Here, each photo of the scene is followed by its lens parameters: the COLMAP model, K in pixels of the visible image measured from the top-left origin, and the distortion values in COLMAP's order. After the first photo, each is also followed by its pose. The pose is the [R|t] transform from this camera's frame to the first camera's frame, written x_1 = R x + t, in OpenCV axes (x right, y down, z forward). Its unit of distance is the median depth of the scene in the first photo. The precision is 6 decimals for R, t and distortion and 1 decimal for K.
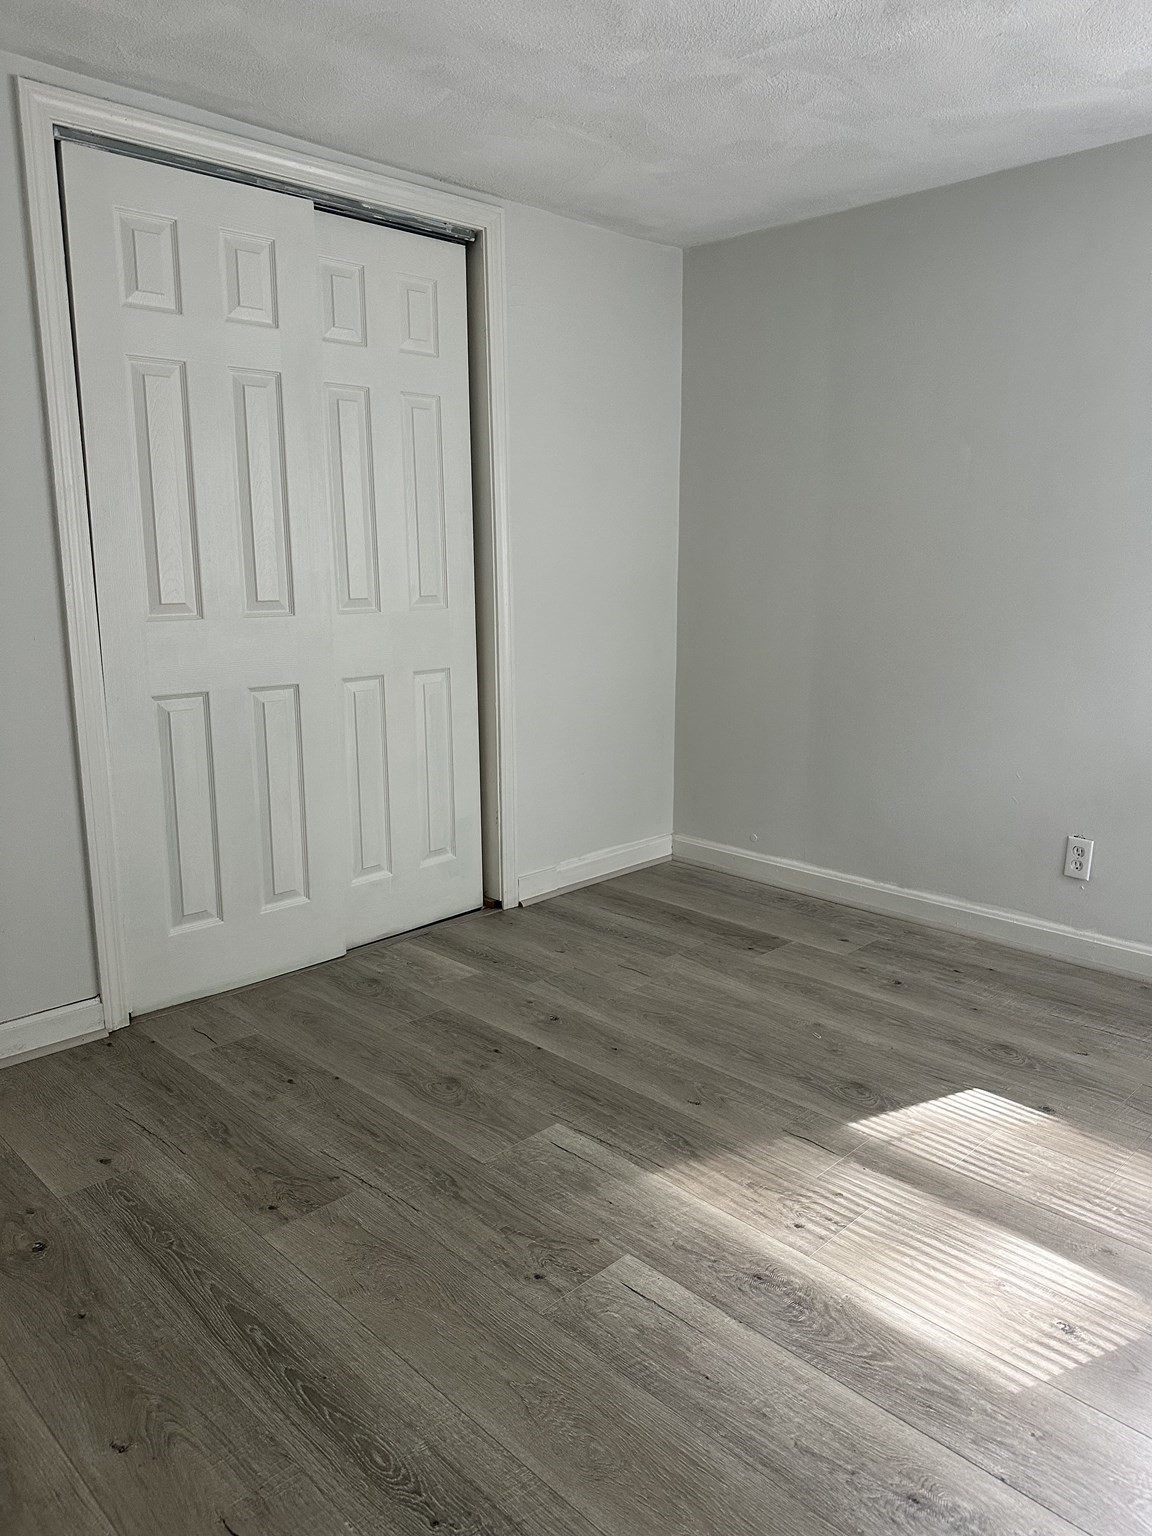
lens RADIAL K [[1093.4, 0, 572.4], [0, 1093.4, 768.9], [0, 0, 1]] dist [0.001788, -0.004298]
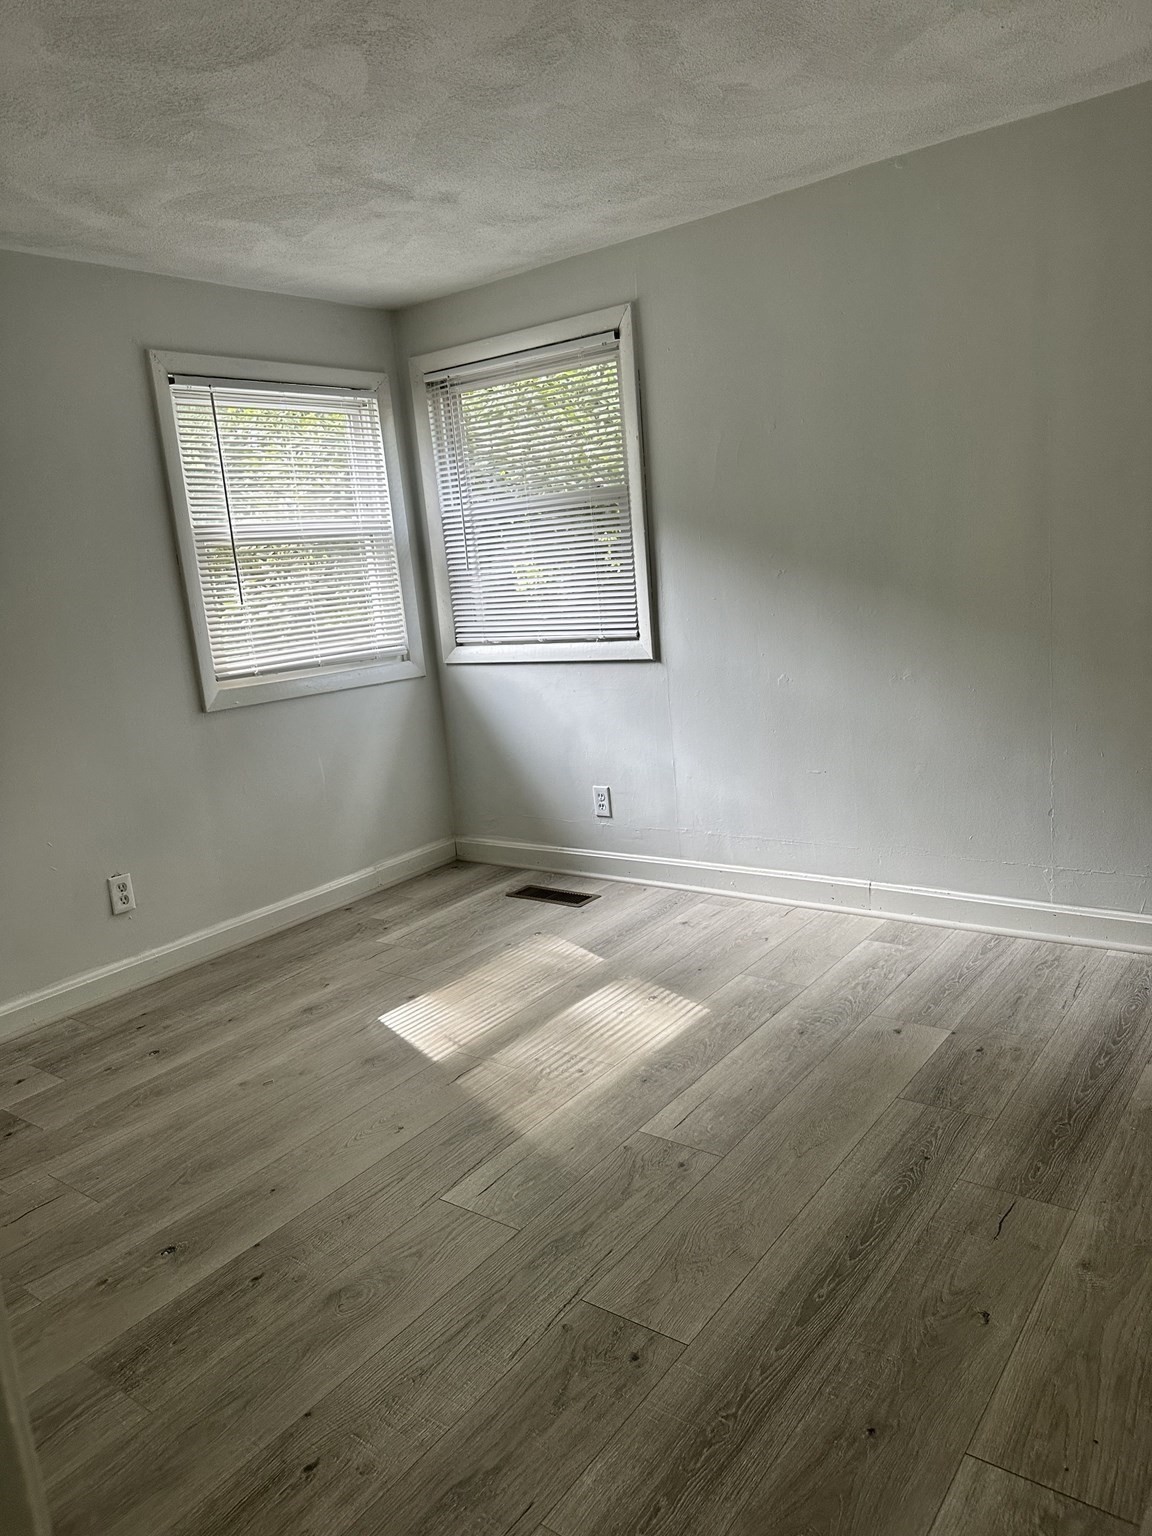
lens RADIAL K [[1093.4, 0, 572.1], [0, 1093.4, 768.0], [0, 0, 1]] dist [0.001788, -0.004298]
pose [[-0.139335, -0.184071, 0.972987, -0.974344], [0.293037, 0.930900, 0.218072, -0.215758], [-0.945894, 0.315506, -0.075767, 0.933980]]
